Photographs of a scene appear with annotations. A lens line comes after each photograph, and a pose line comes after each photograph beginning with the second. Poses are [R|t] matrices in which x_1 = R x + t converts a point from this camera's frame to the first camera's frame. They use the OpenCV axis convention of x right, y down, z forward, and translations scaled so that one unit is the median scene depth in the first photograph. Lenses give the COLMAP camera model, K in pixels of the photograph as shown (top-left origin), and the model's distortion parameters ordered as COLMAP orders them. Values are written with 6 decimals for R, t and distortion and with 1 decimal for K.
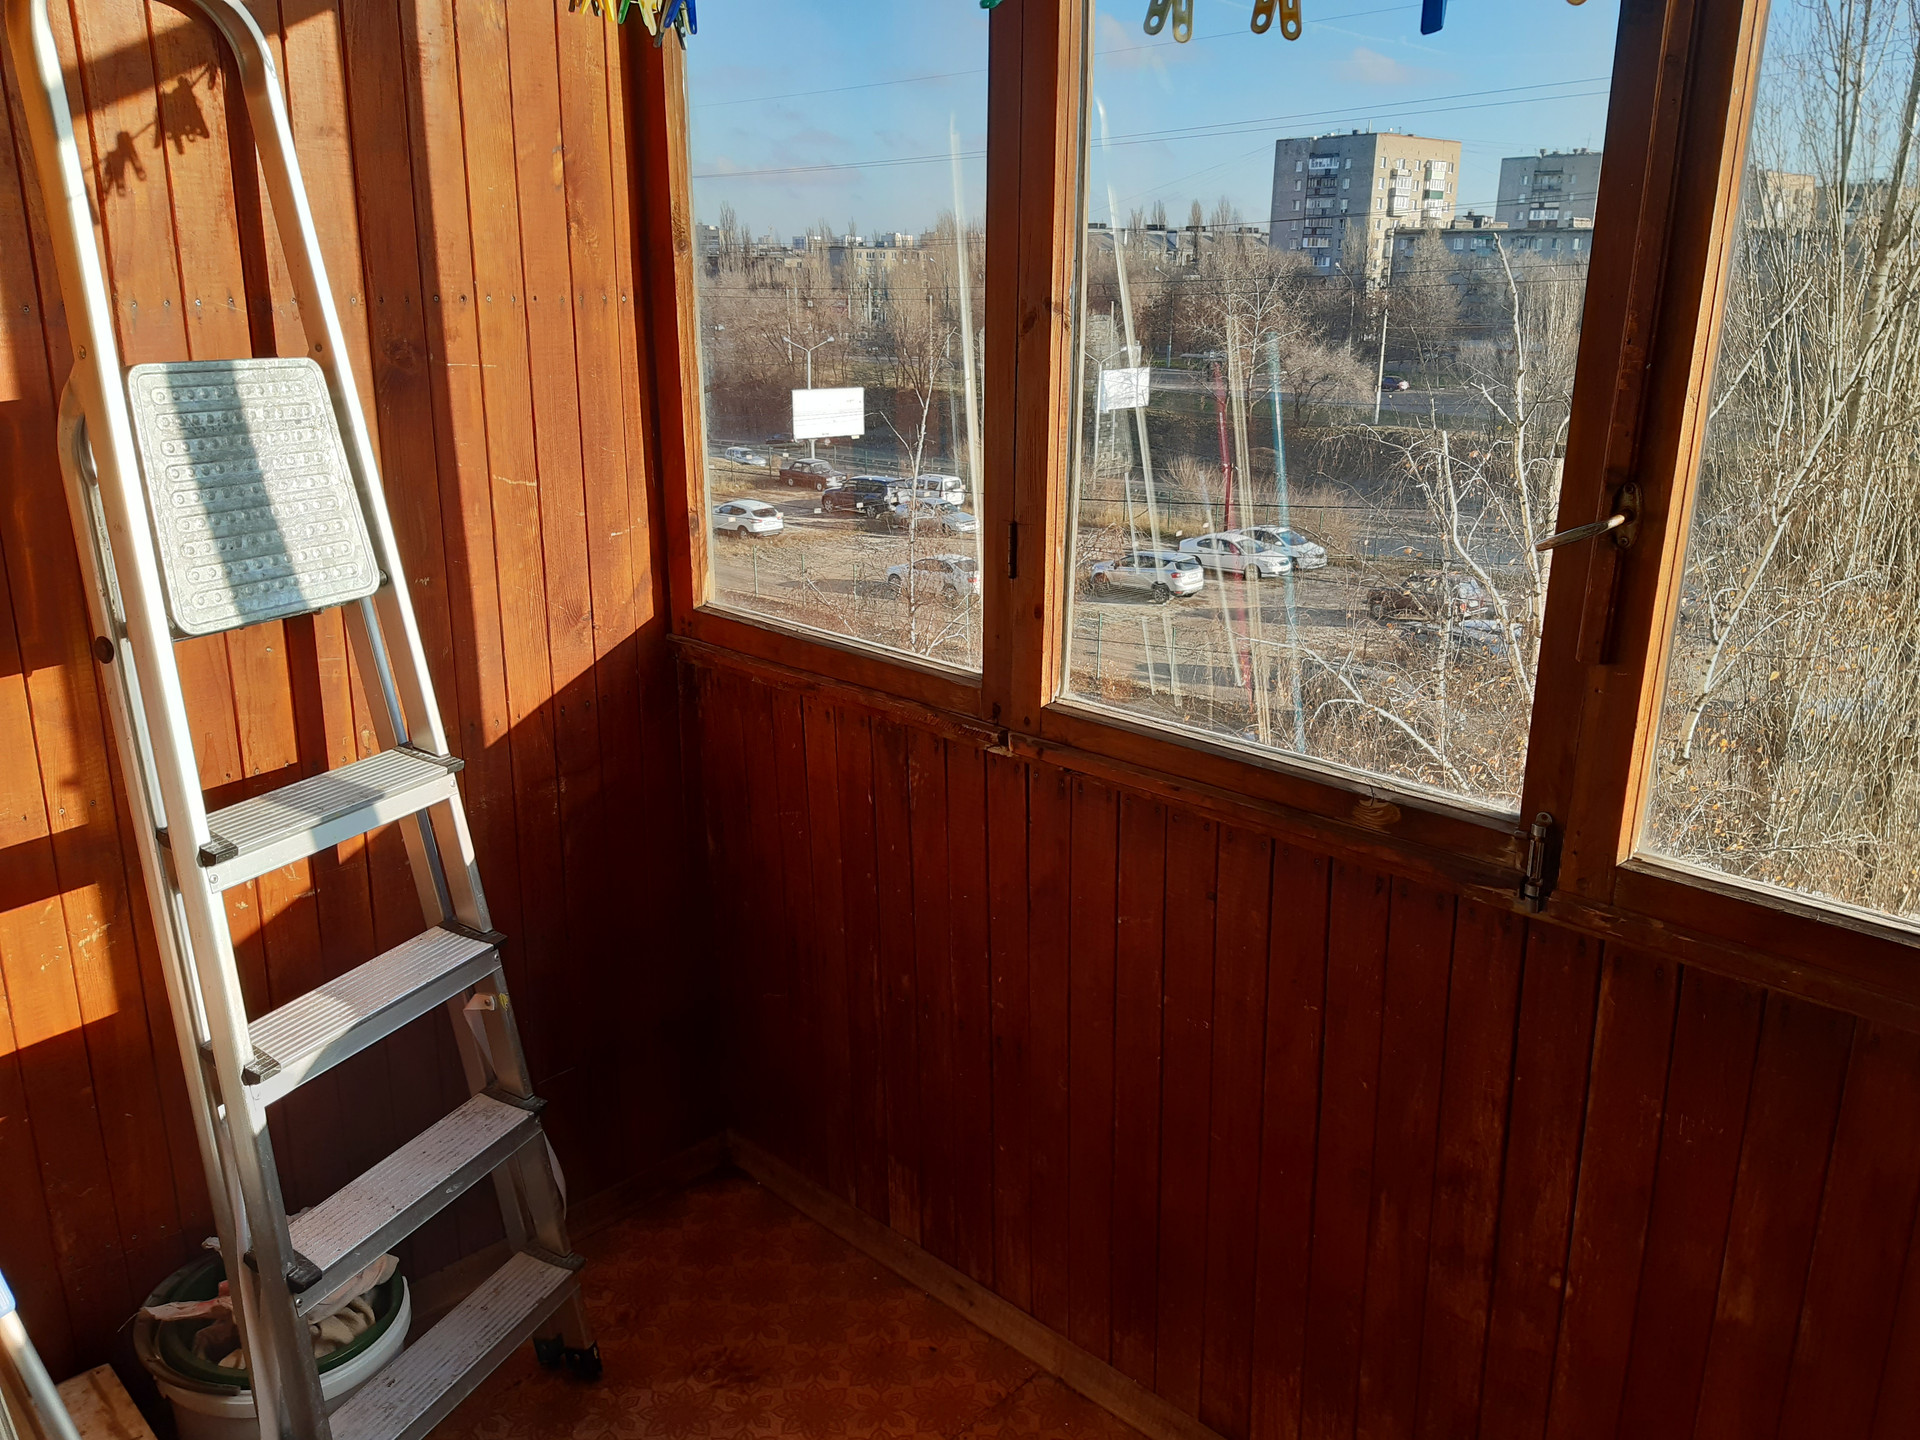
lens RADIAL K [[1484.6, 0, 959.4], [0, 1484.6, 710.5], [0, 0, 1]] dist [0.078865, -0.136325]
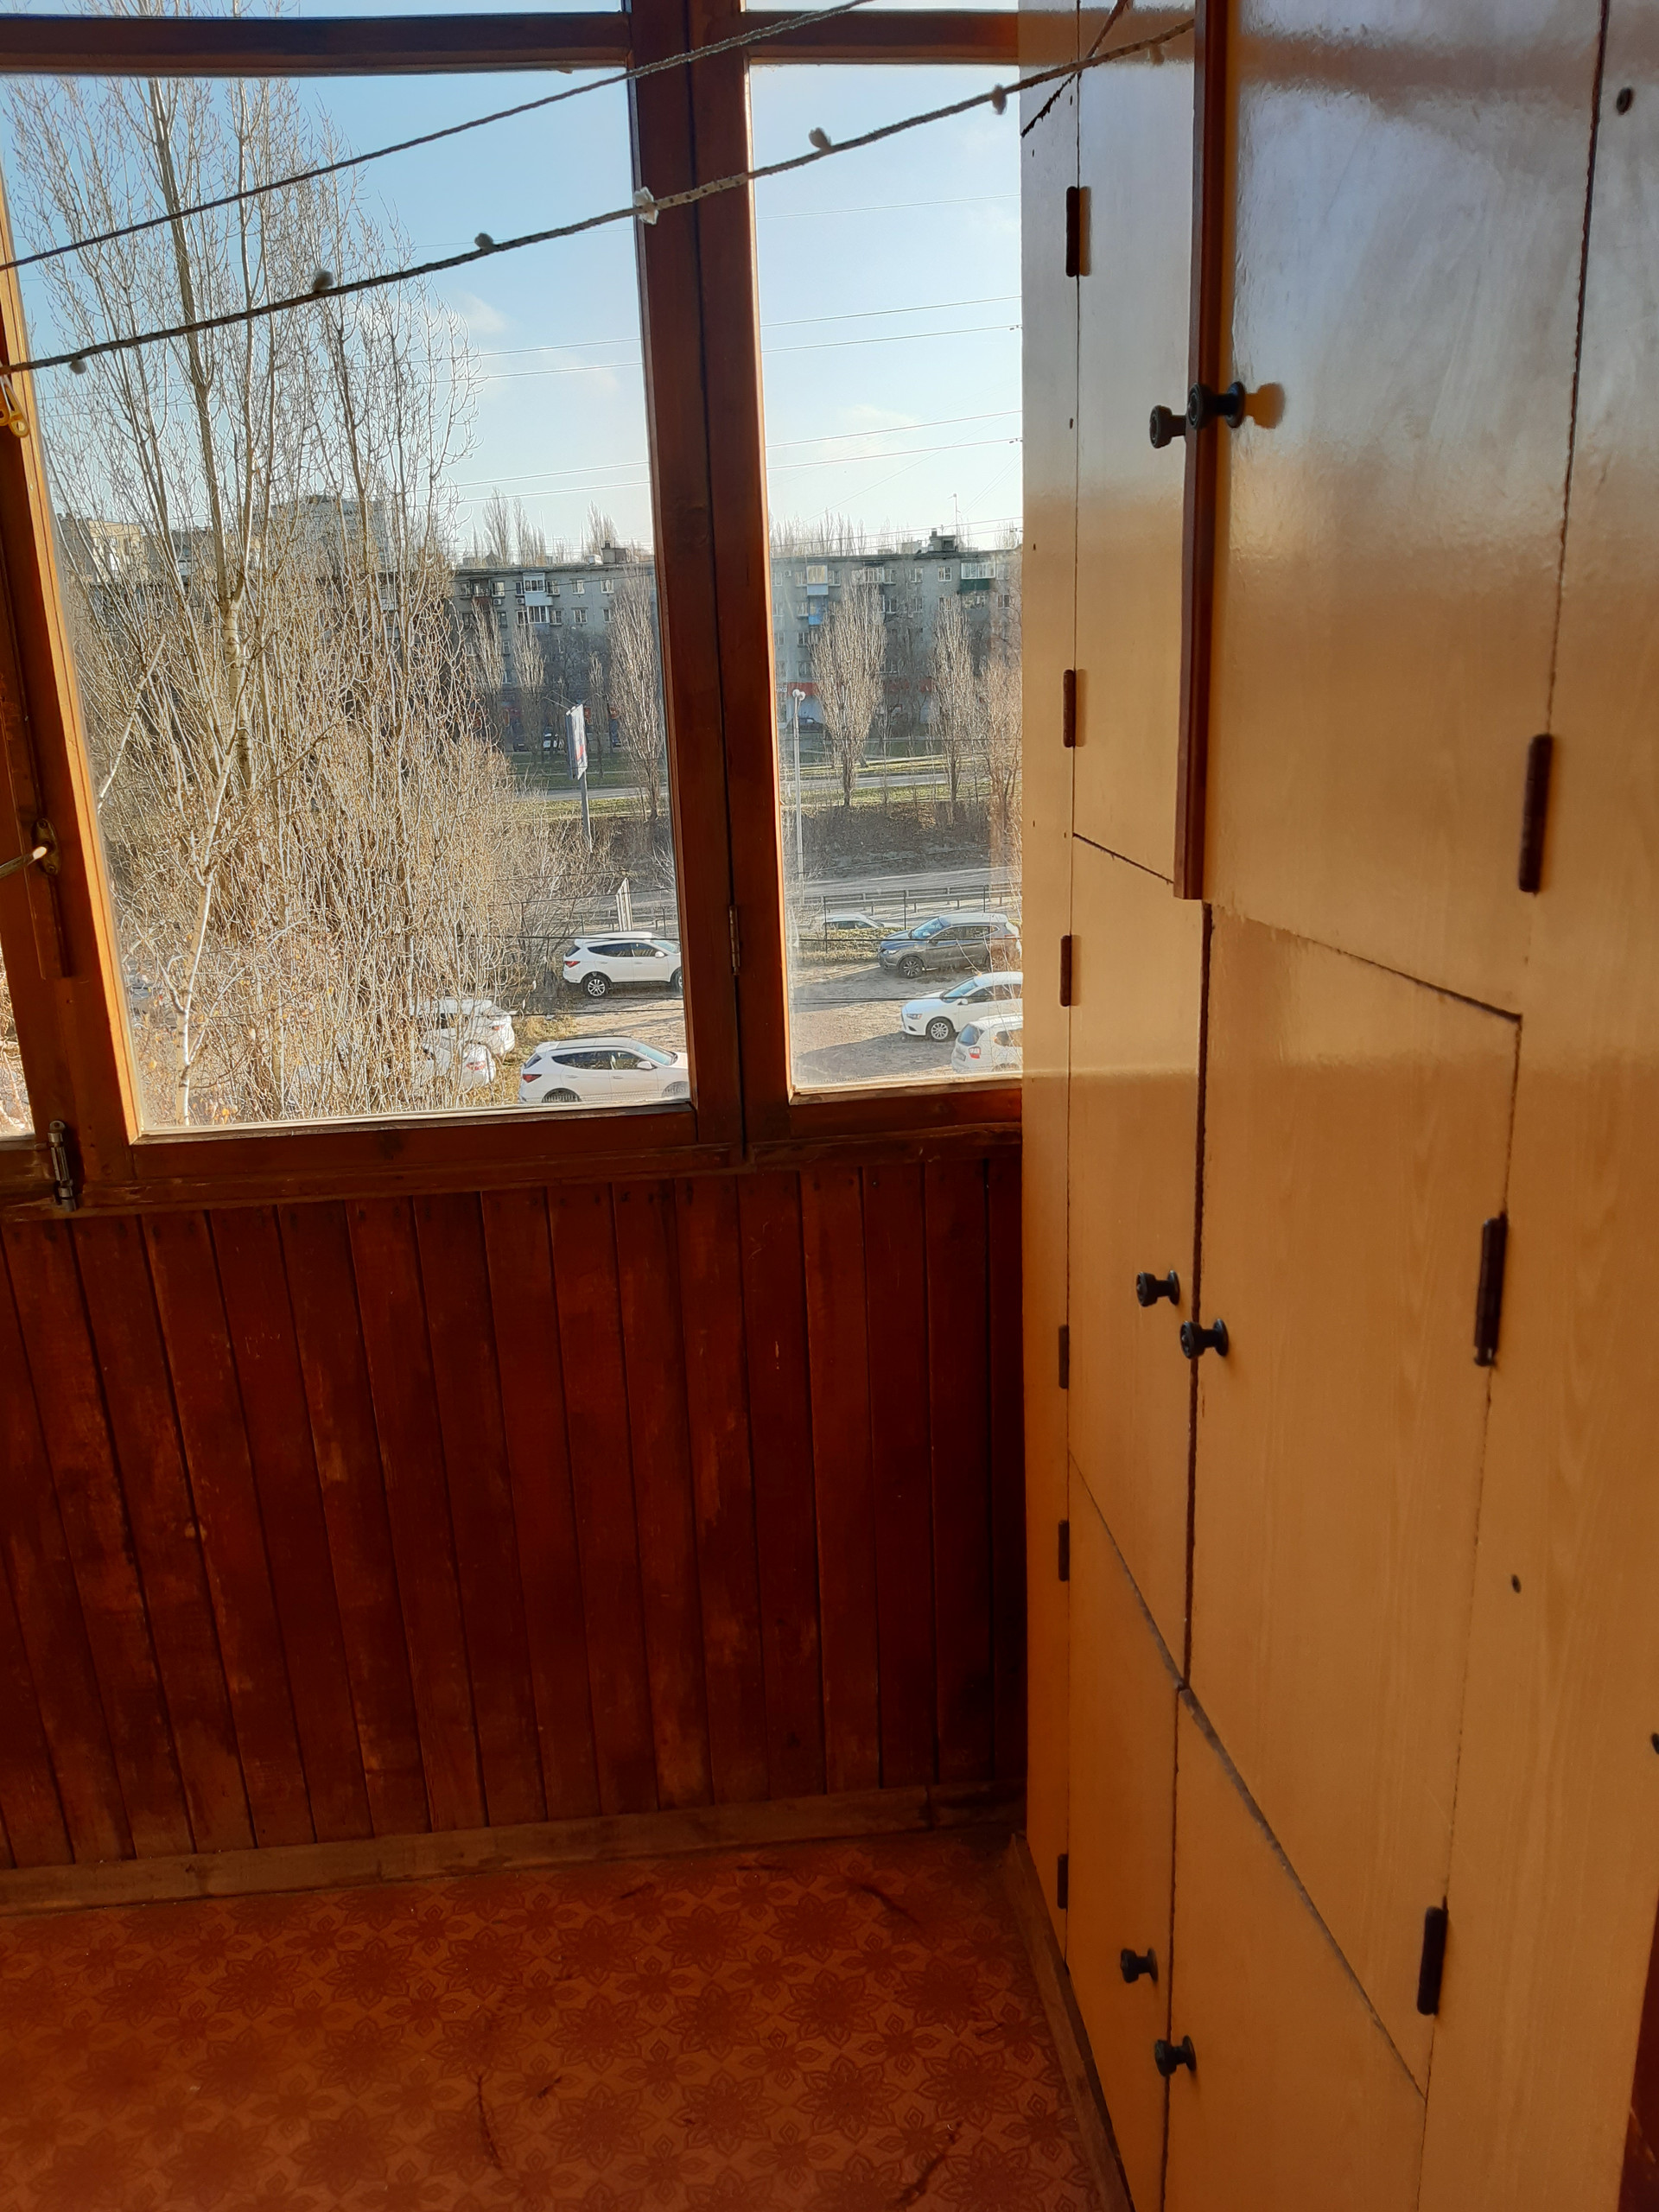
lens RADIAL K [[1717.1, 0, 829.5], [0, 1717.1, 1106.0], [0, 0, 1]] dist [0.158549, -0.265488]
pose [[0.660172, -0.241288, 0.711304, -0.056391], [0.257709, 0.962276, 0.087239, 0.033650], [-0.705521, 0.125717, 0.697449, -0.115809]]
